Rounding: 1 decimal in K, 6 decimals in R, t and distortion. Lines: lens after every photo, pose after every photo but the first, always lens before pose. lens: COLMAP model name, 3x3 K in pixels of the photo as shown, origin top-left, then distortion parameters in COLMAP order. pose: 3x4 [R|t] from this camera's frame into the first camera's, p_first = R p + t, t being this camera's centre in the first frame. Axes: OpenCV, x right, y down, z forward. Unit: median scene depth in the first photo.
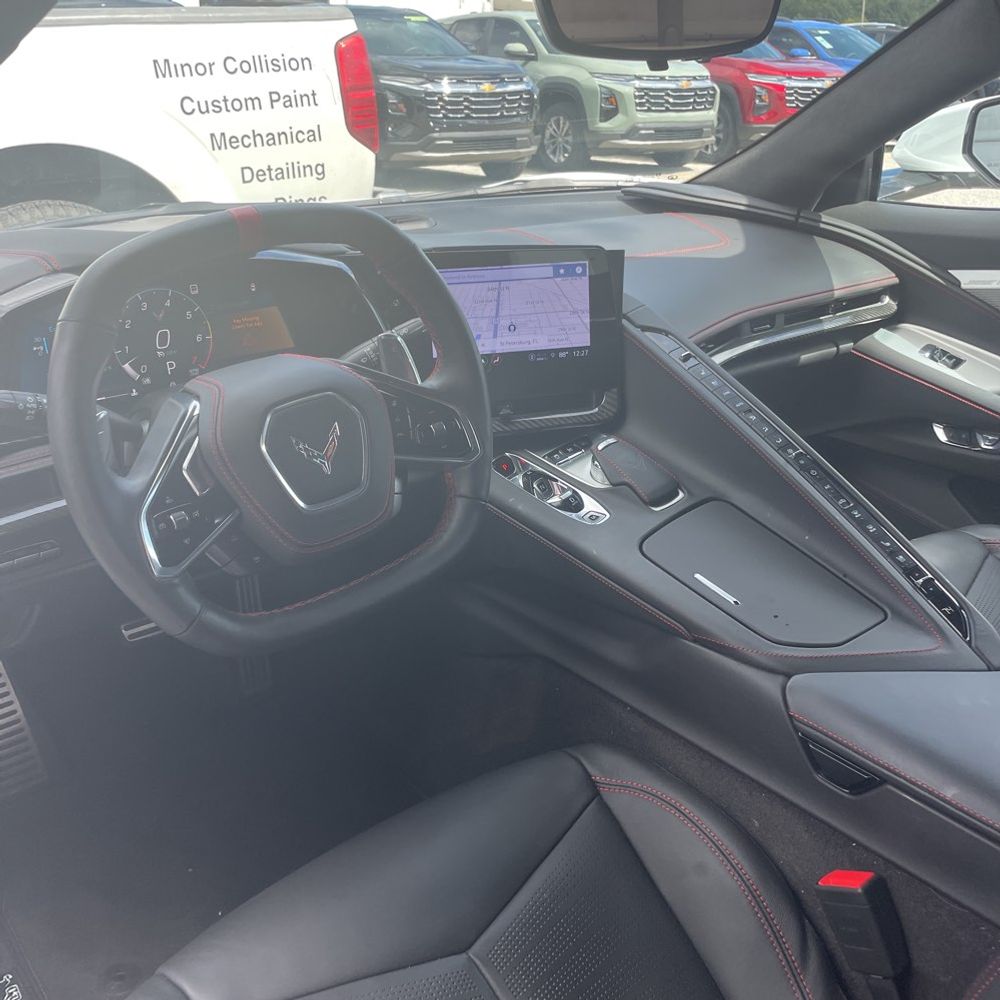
lens RADIAL K [[1013.1, 0, 492.1], [0, 1013.1, 490.9], [0, 0, 1]] dist [0.086364, -0.119677]
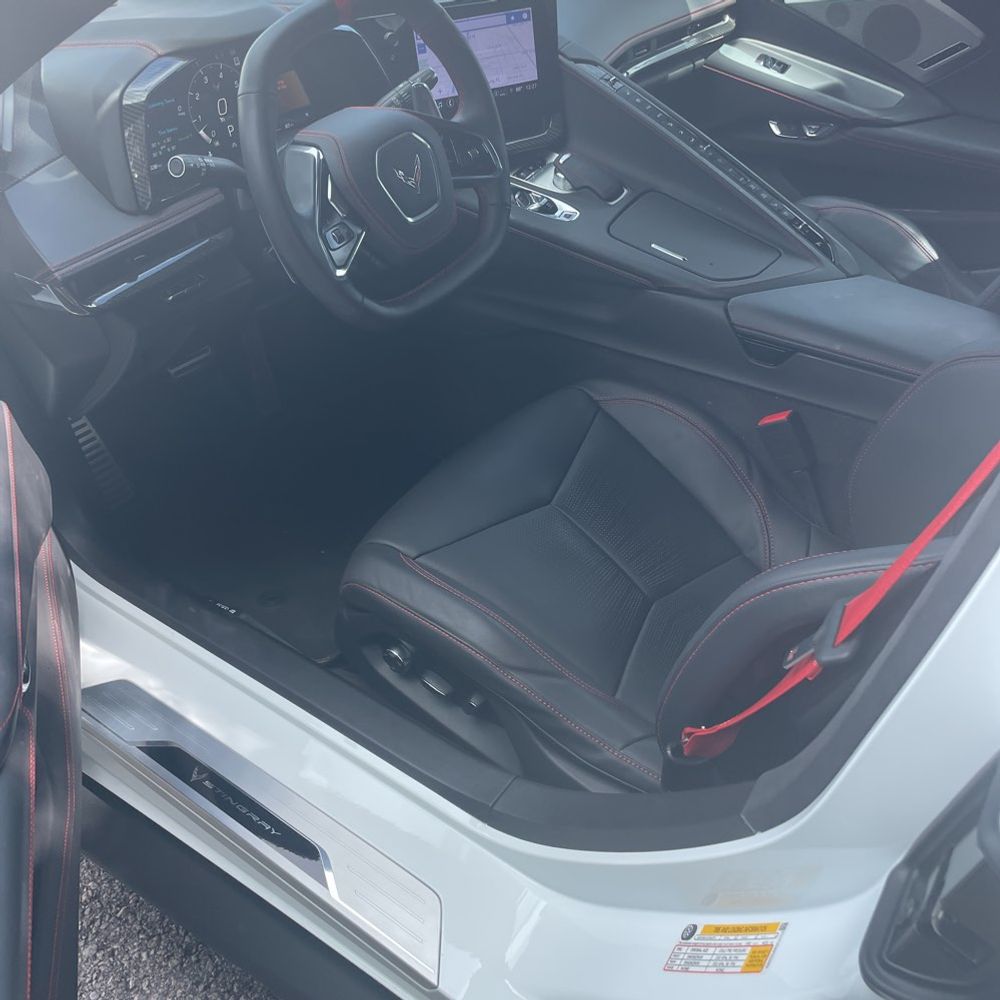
lens RADIAL K [[1013.1, 0, 492.1], [0, 1013.1, 490.9], [0, 0, 1]] dist [0.086364, -0.119677]
pose [[0.970137, -0.167560, 0.175377, -0.281438], [0.122663, 0.962683, 0.241237, 0.037391], [-0.209254, -0.212521, 0.954488, -0.331350]]
